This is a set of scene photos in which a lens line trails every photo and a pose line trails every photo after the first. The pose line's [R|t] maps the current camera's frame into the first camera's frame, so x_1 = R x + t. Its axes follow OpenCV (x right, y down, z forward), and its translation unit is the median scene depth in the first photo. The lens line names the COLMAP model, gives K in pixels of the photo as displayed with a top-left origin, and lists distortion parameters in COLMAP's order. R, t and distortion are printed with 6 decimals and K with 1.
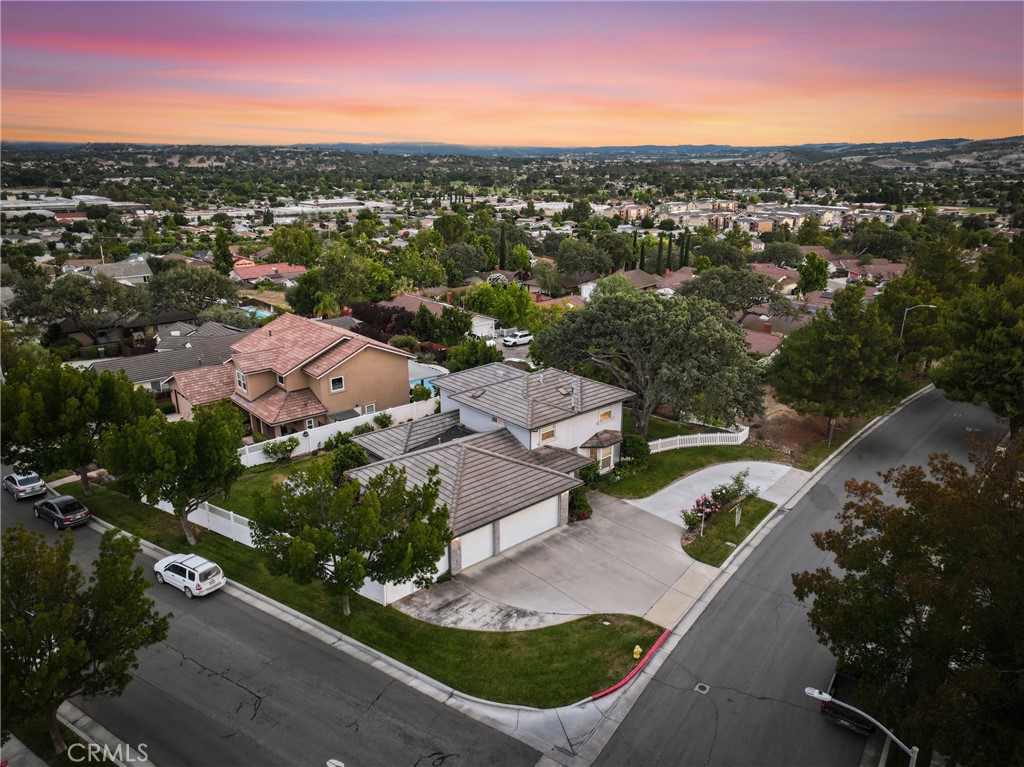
lens RADIAL K [[722.5, 0, 512.0], [0, 722.5, 383.5], [0, 0, 1]] dist [0.008060, 0.006718]
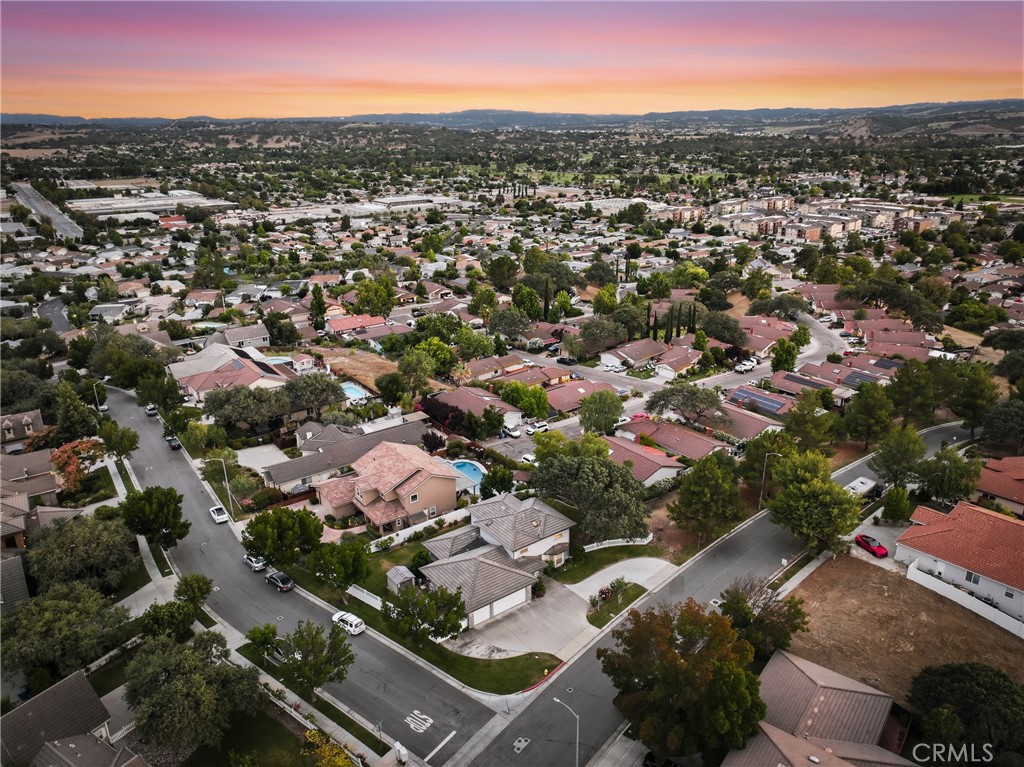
lens RADIAL K [[722.5, 0, 512.0], [0, 722.5, 383.5], [0, 0, 1]] dist [0.008060, 0.006718]
pose [[0.995839, 0.016512, -0.089620, 0.053462], [-0.012642, 0.998970, 0.043577, -0.132868], [0.090248, -0.042263, 0.995022, -0.259165]]
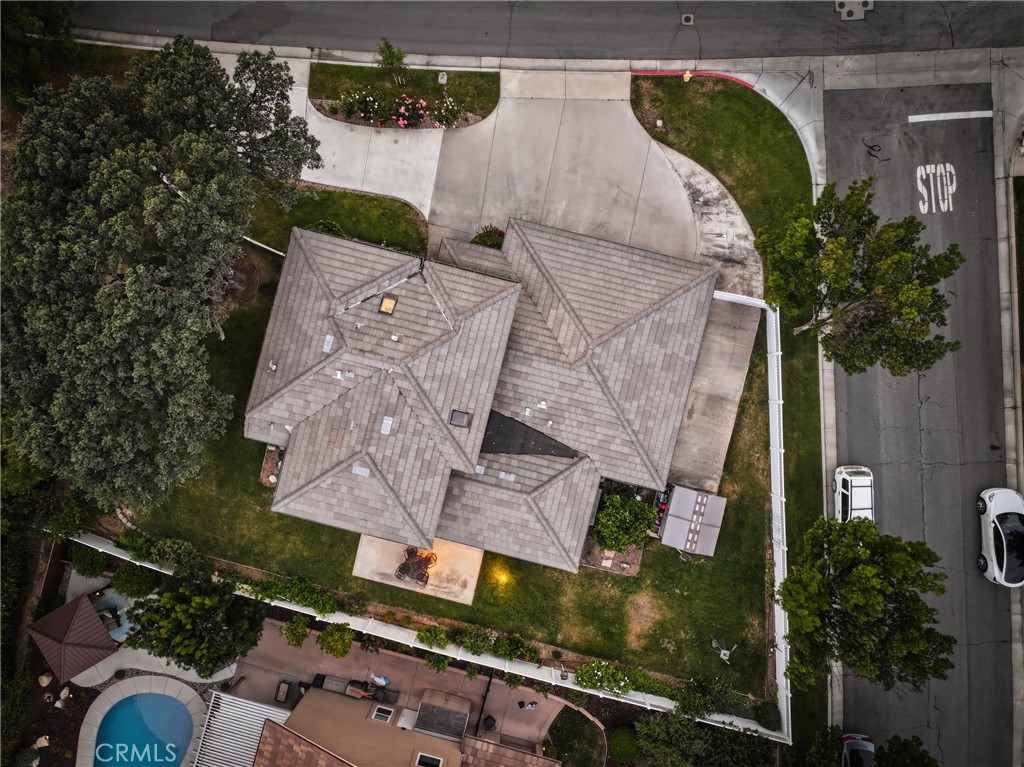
lens RADIAL K [[722.5, 0, 512.0], [0, 722.5, 383.5], [0, 0, 1]] dist [0.008060, 0.006718]
pose [[-0.565727, -0.824451, 0.015284, -0.017340], [0.263248, -0.163010, 0.950857, -0.177159], [-0.781443, 0.541949, 0.309254, 0.234618]]
